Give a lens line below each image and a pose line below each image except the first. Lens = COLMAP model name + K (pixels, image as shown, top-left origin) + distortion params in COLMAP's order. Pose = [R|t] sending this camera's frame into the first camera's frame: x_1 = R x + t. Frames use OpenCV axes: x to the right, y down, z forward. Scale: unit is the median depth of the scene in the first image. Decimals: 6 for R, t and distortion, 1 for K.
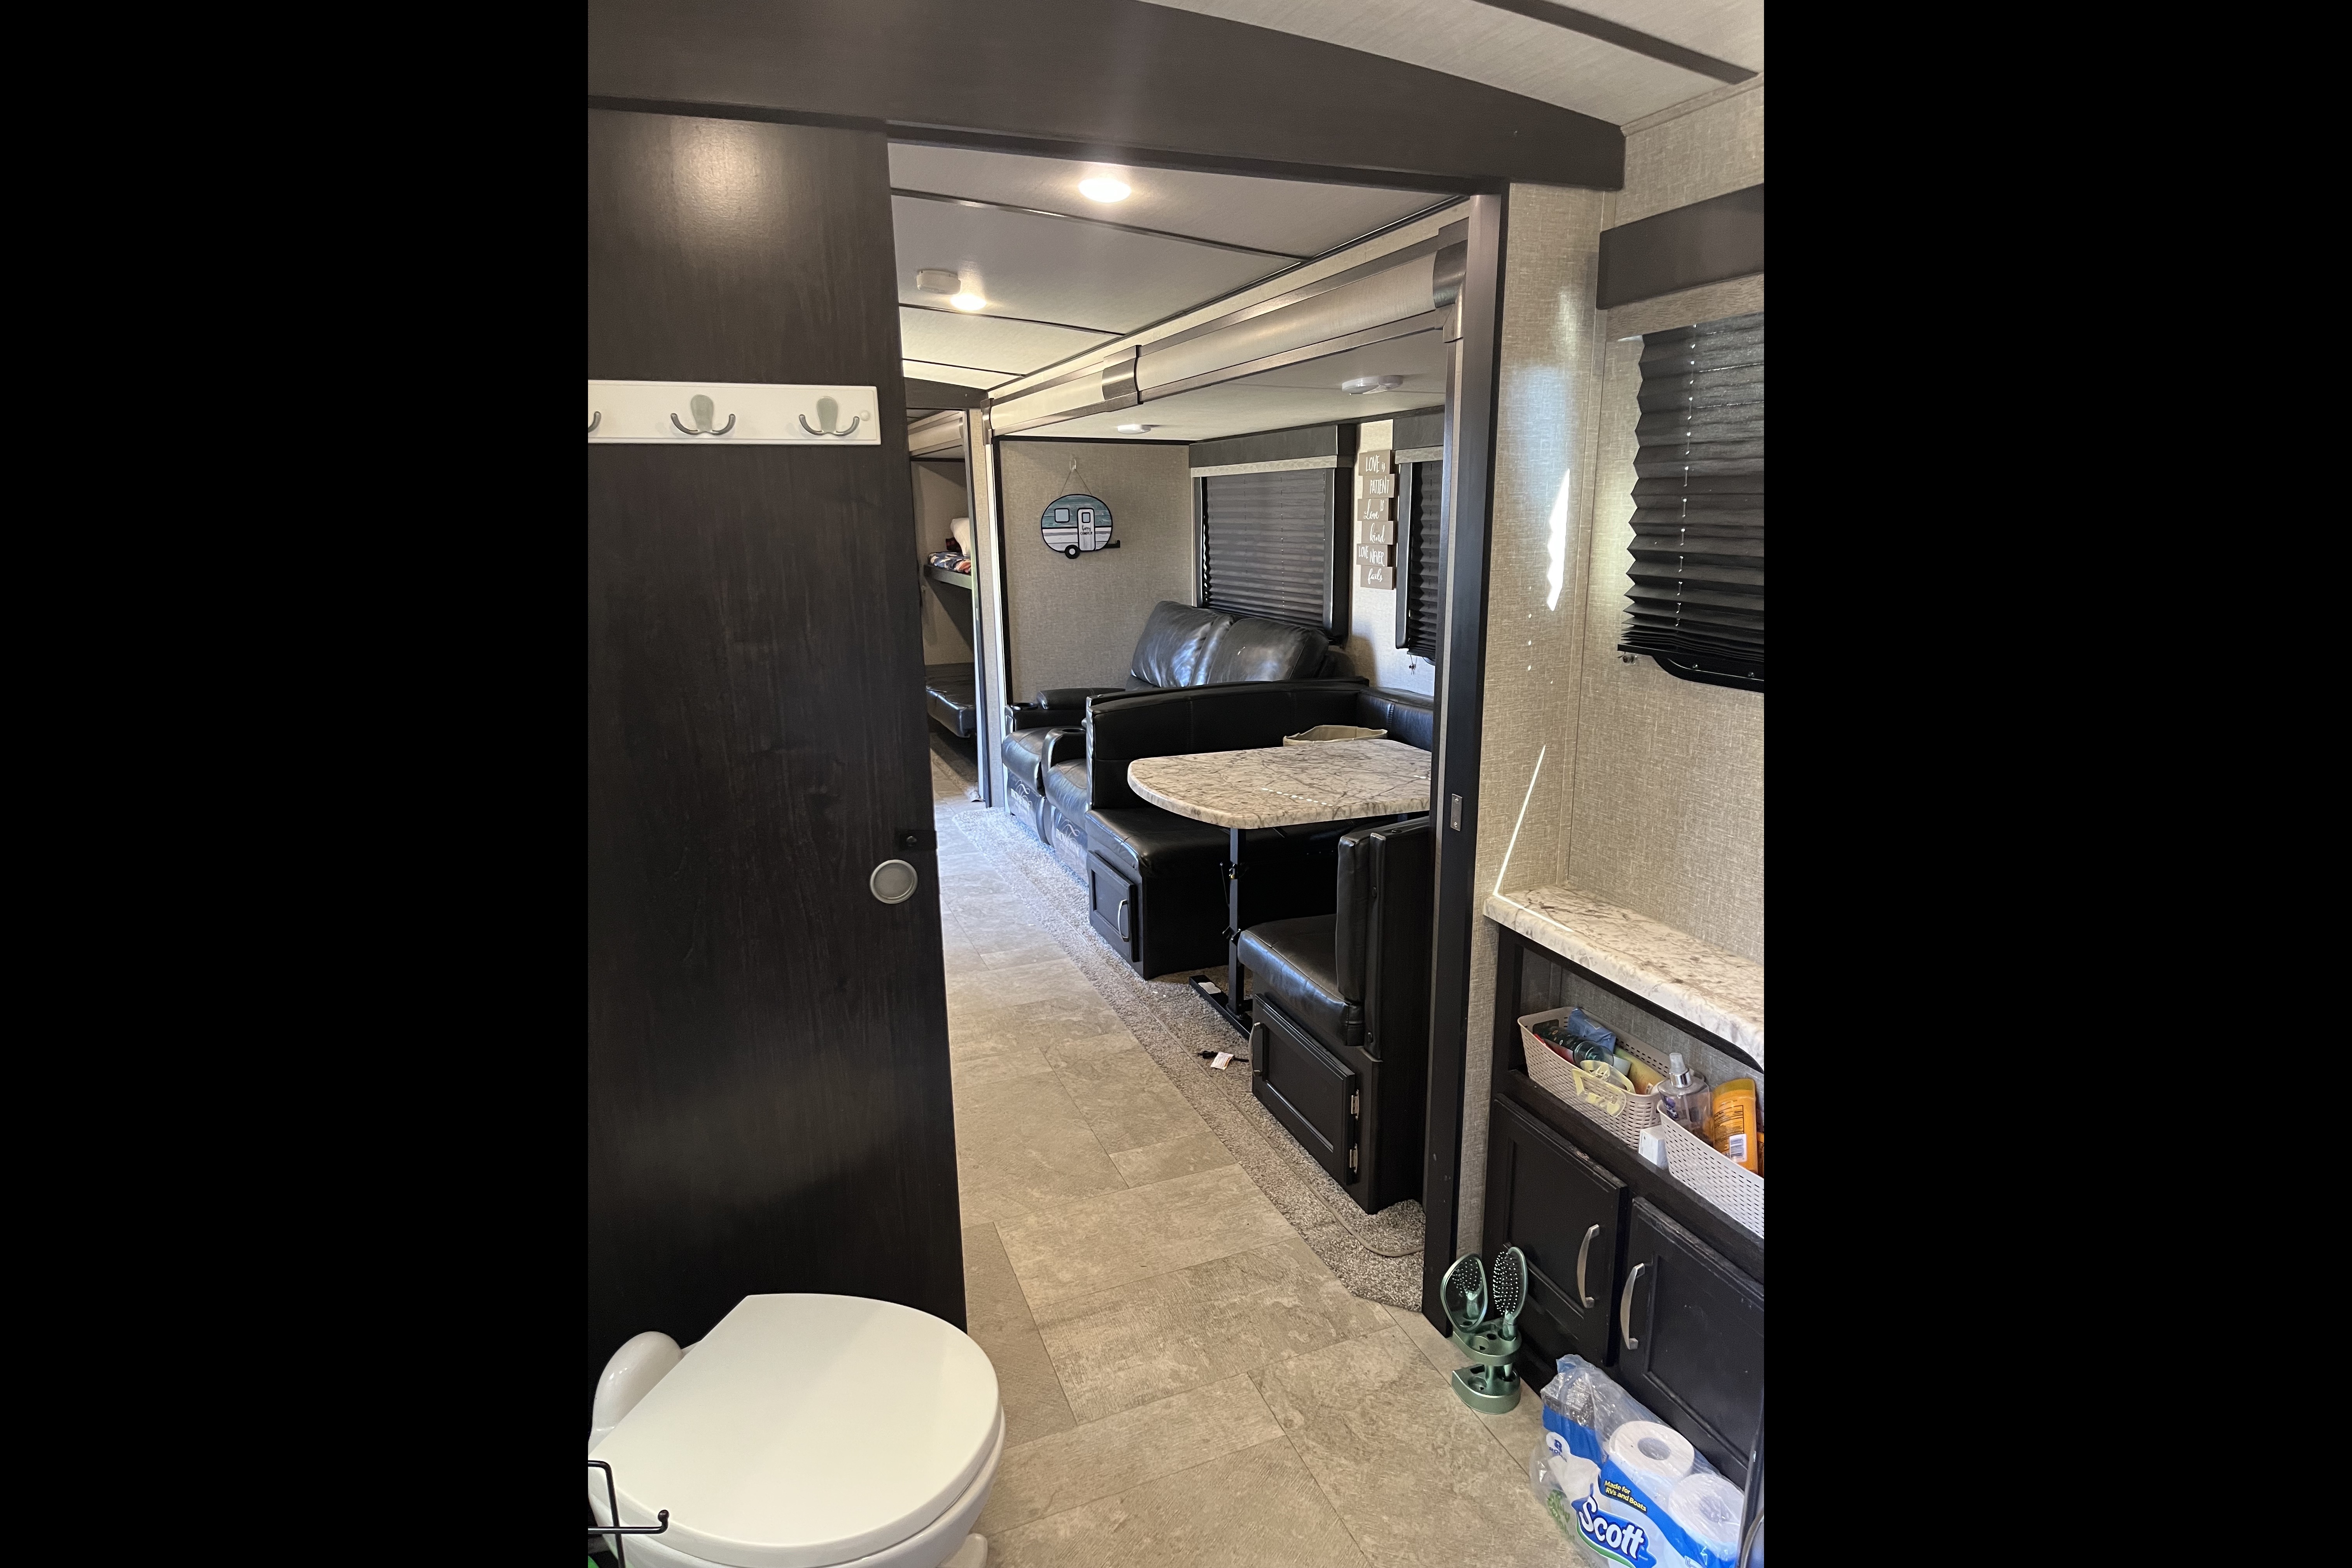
lens RADIAL K [[1192.5, 0, 1189.9], [0, 1192.5, 788.5], [0, 0, 1]] dist [0.011870, -0.000357]
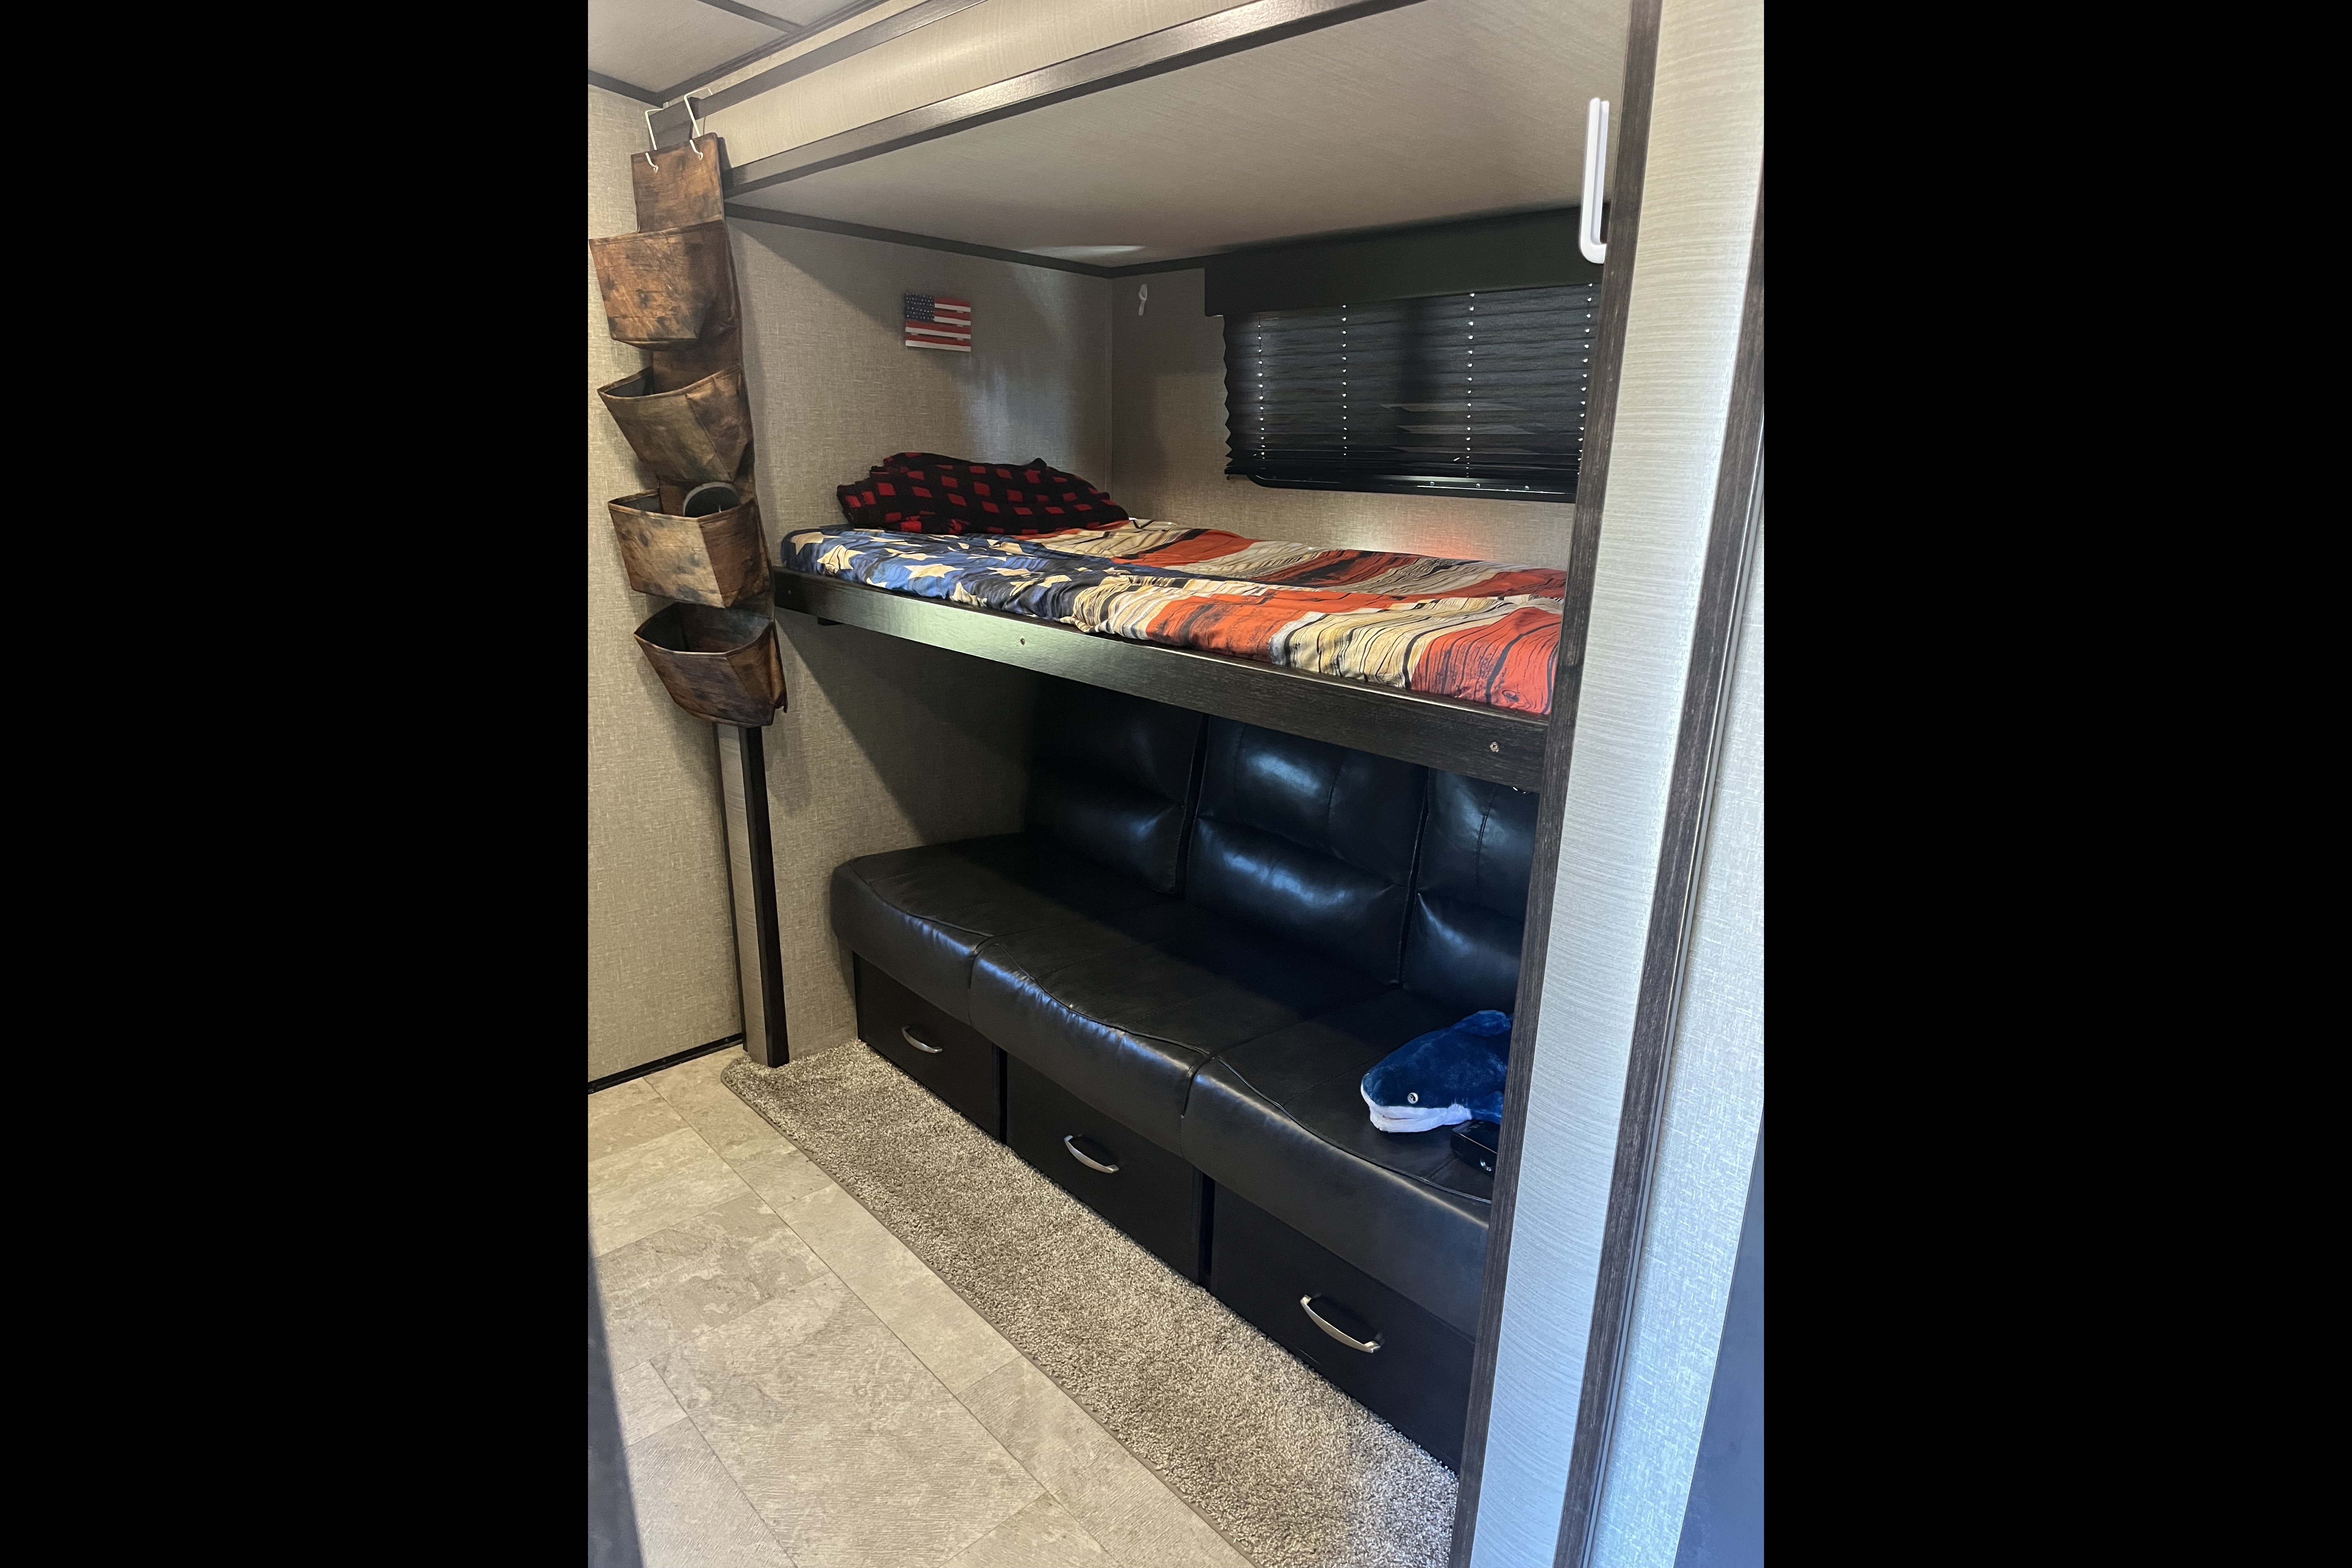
lens RADIAL K [[1182.3, 0, 1199.7], [0, 1182.3, 793.6], [0, 0, 1]] dist [0.051536, -0.081492]
pose [[0.927260, -0.074840, 0.366861, -0.074406], [0.054520, 0.996365, 0.065456, -0.069624], [-0.370427, -0.040693, 0.927970, 0.413815]]
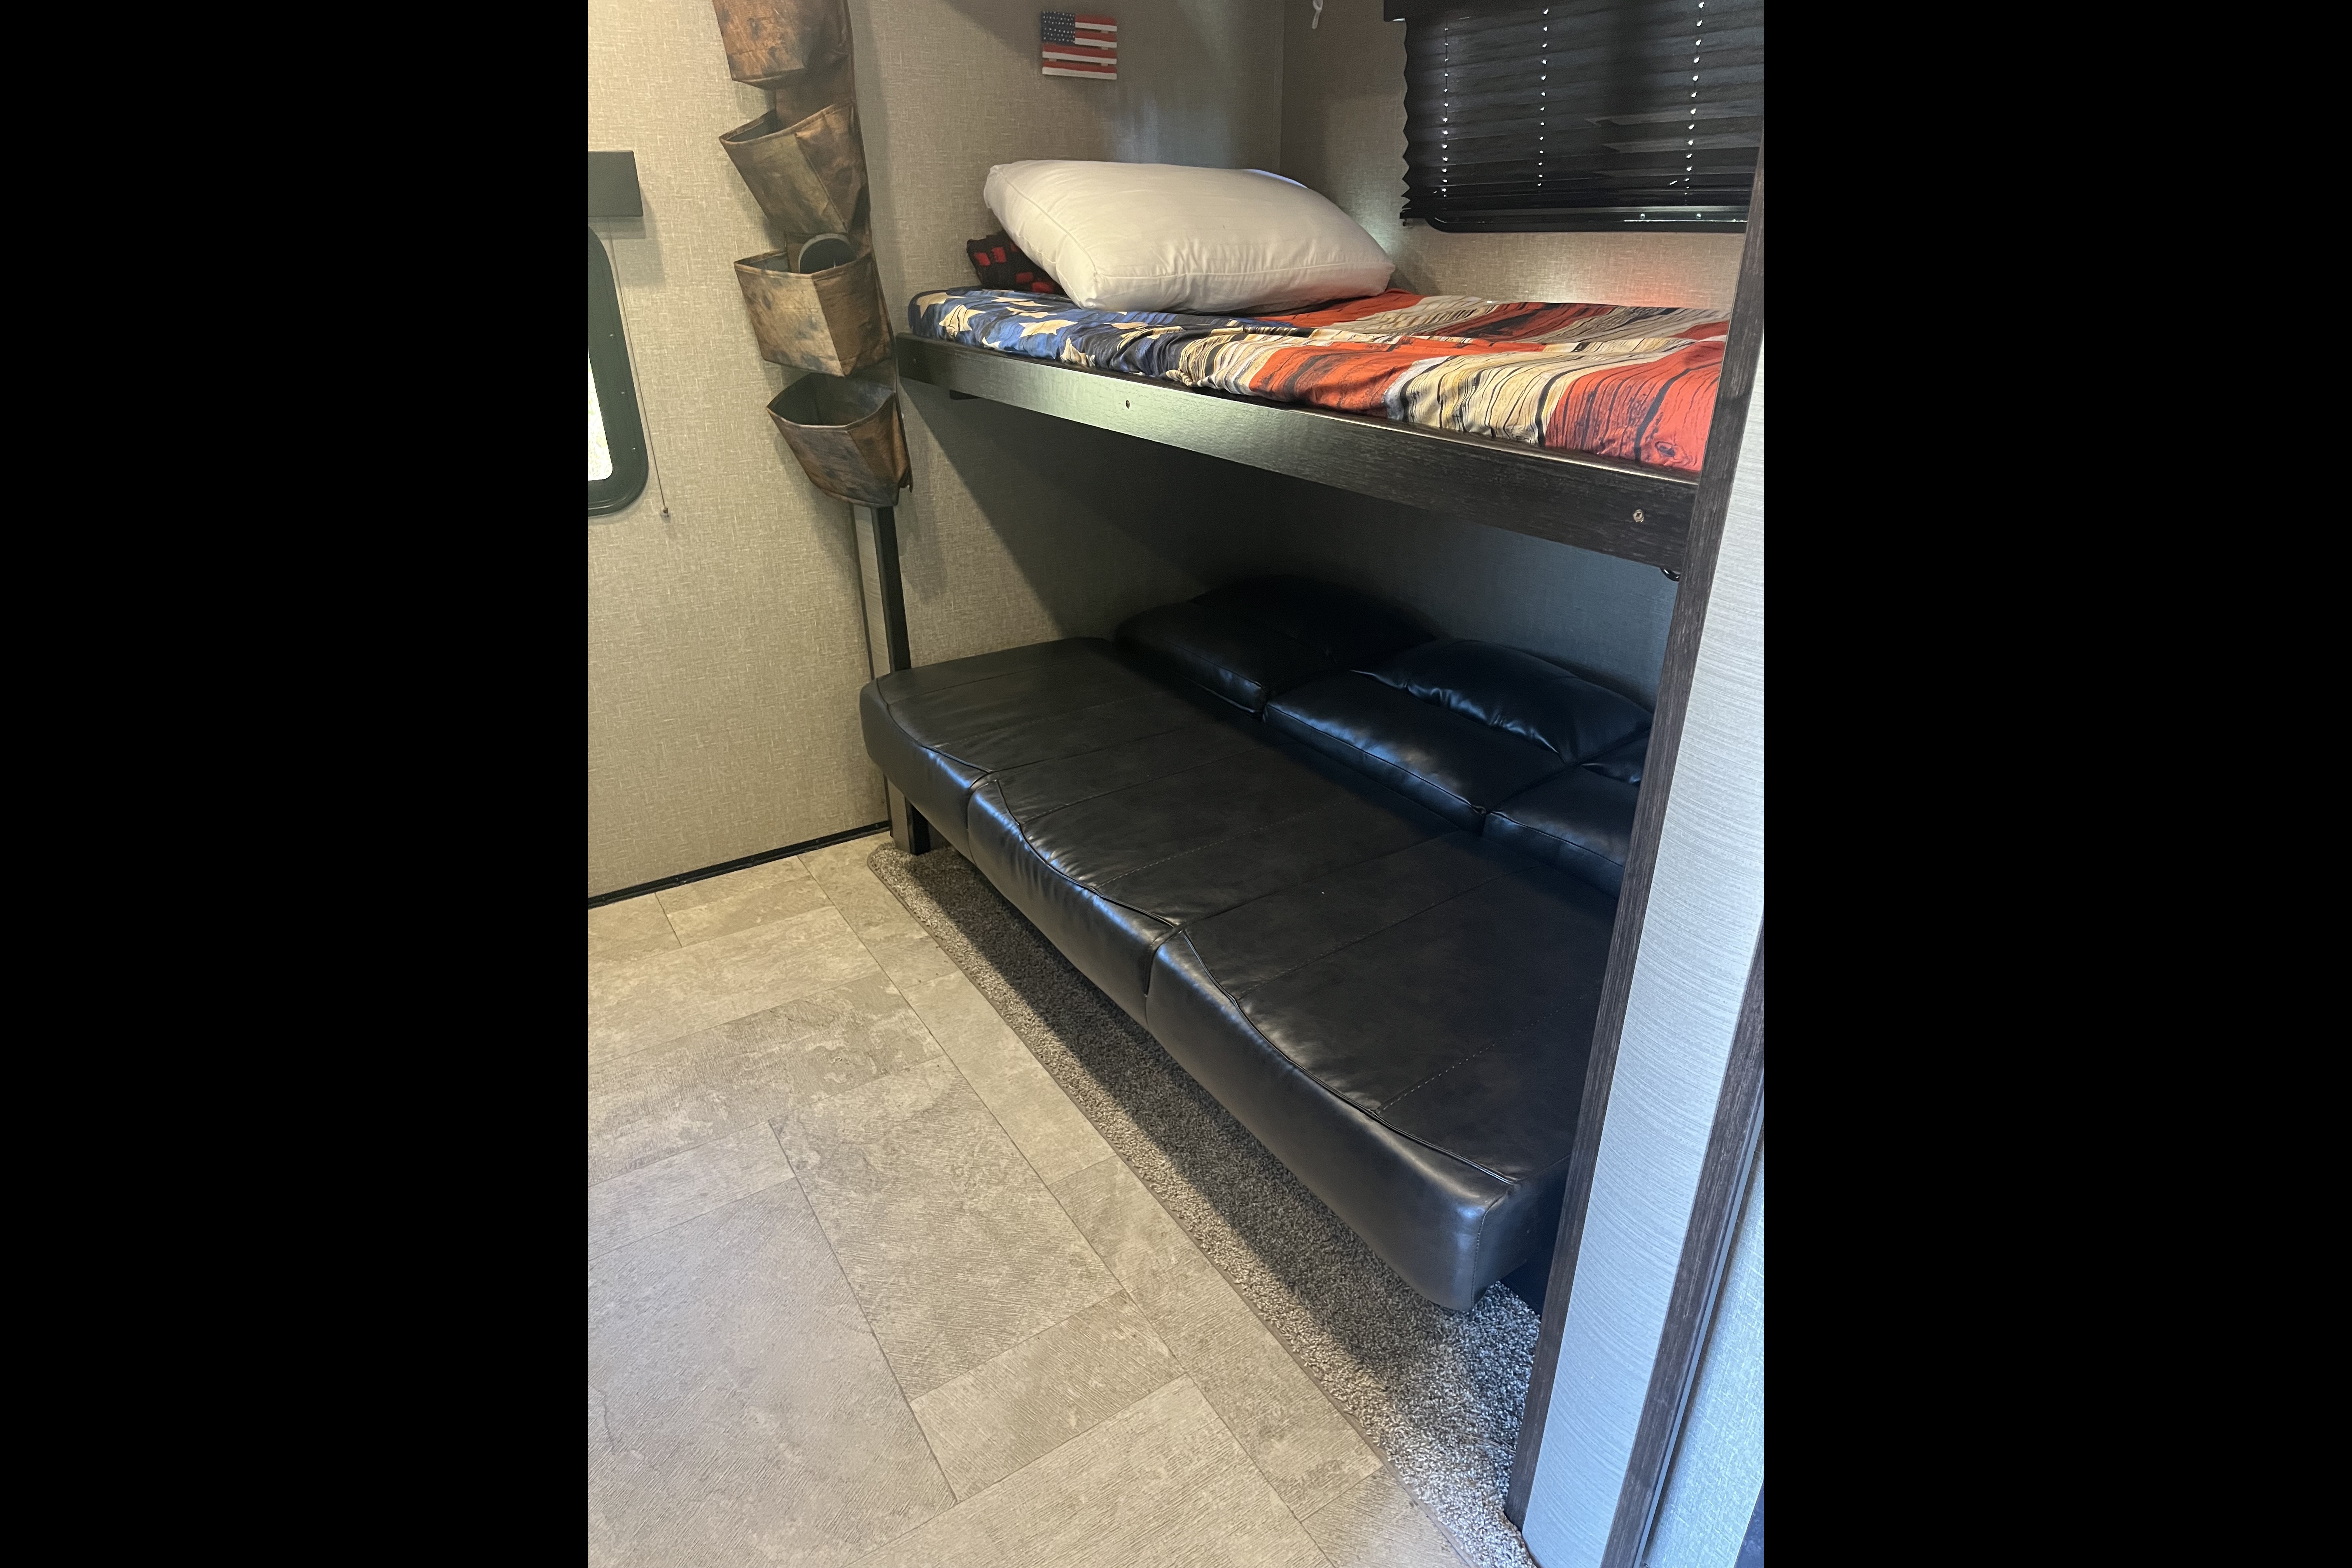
lens RADIAL K [[1192.5, 0, 1189.9], [0, 1192.5, 788.5], [0, 0, 1]] dist [0.011870, -0.000357]
pose [[0.980916, -0.073815, 0.179877, -0.018808], [0.036093, 0.978183, 0.204584, -0.053006], [-0.191054, -0.194187, 0.962180, 0.446957]]
